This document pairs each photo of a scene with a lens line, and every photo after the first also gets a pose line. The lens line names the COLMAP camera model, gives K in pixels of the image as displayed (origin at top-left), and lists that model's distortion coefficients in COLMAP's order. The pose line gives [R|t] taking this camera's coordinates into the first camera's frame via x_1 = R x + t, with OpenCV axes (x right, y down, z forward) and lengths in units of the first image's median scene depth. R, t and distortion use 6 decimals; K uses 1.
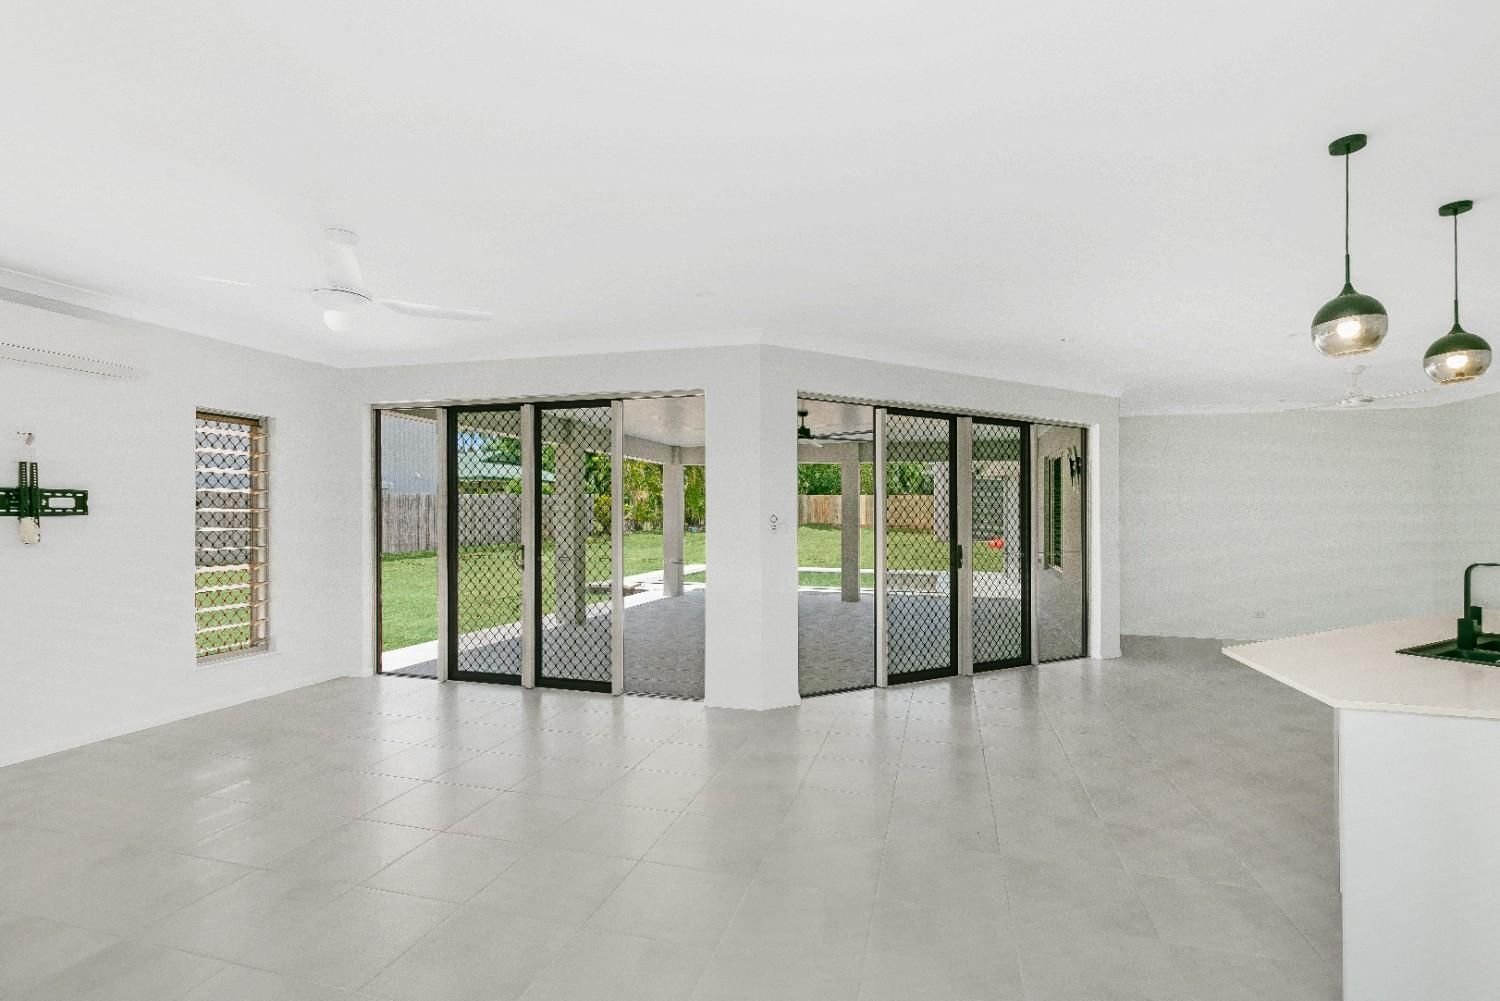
lens RADIAL K [[700.2, 0, 753.7], [0, 700.2, 520.8], [0, 0, 1]] dist [0.023302, 0.000269]
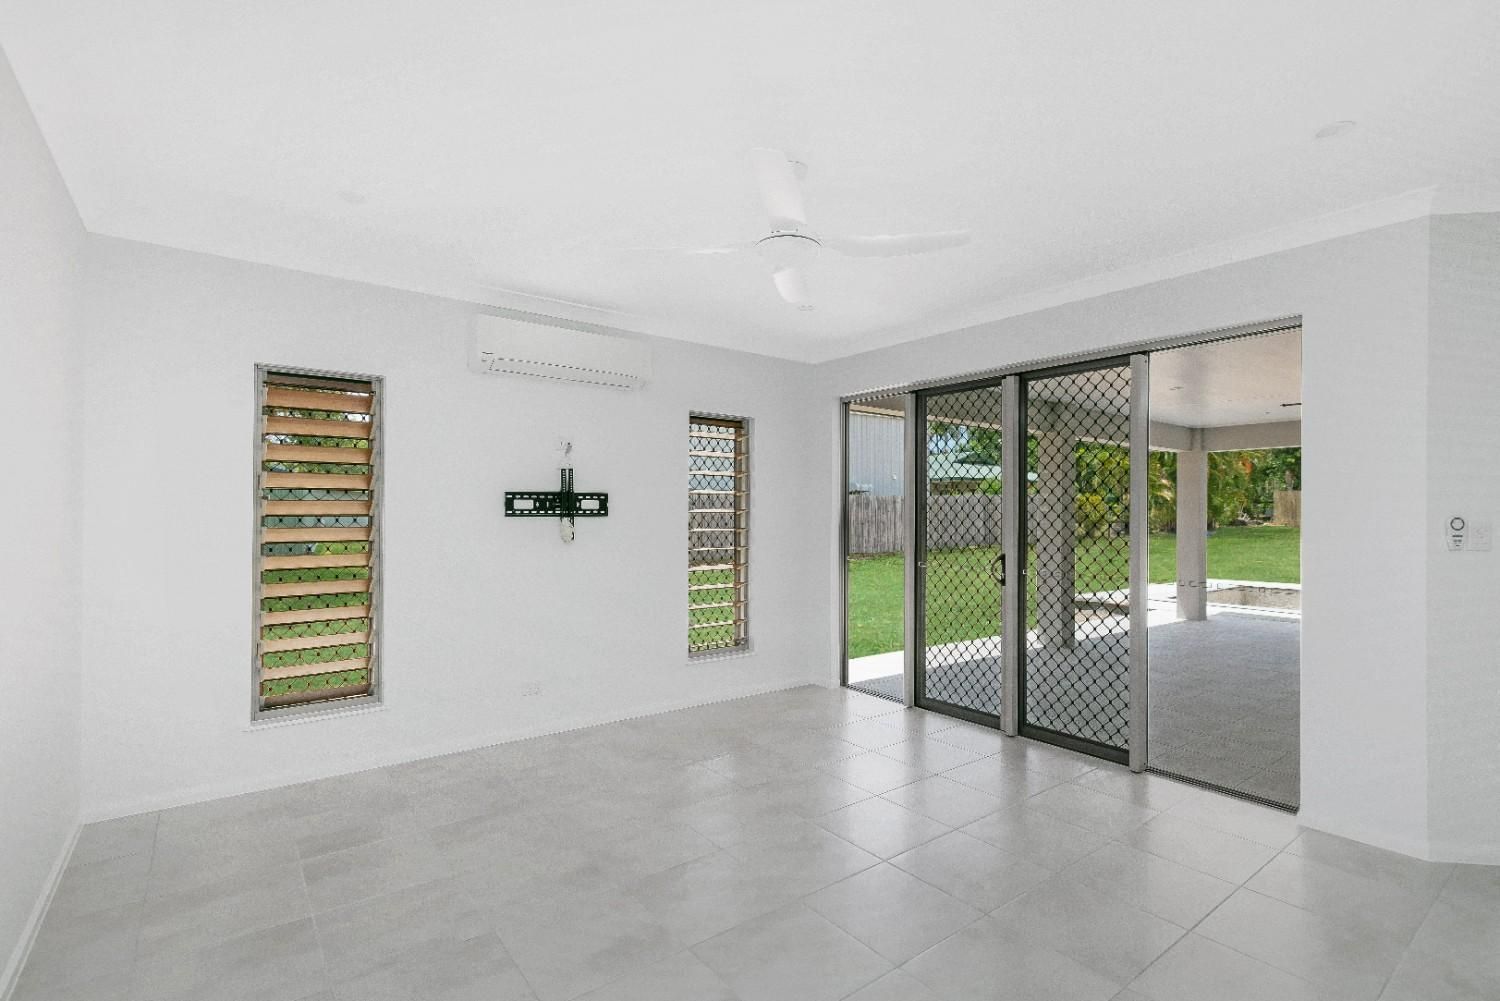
lens RADIAL K [[700.2, 0, 753.7], [0, 700.2, 520.8], [0, 0, 1]] dist [0.023302, 0.000269]
pose [[0.796966, 0.006690, -0.603987, -0.076607], [-0.007350, 0.999972, 0.001377, -0.002491], [0.603979, 0.003342, 0.796993, 0.204571]]
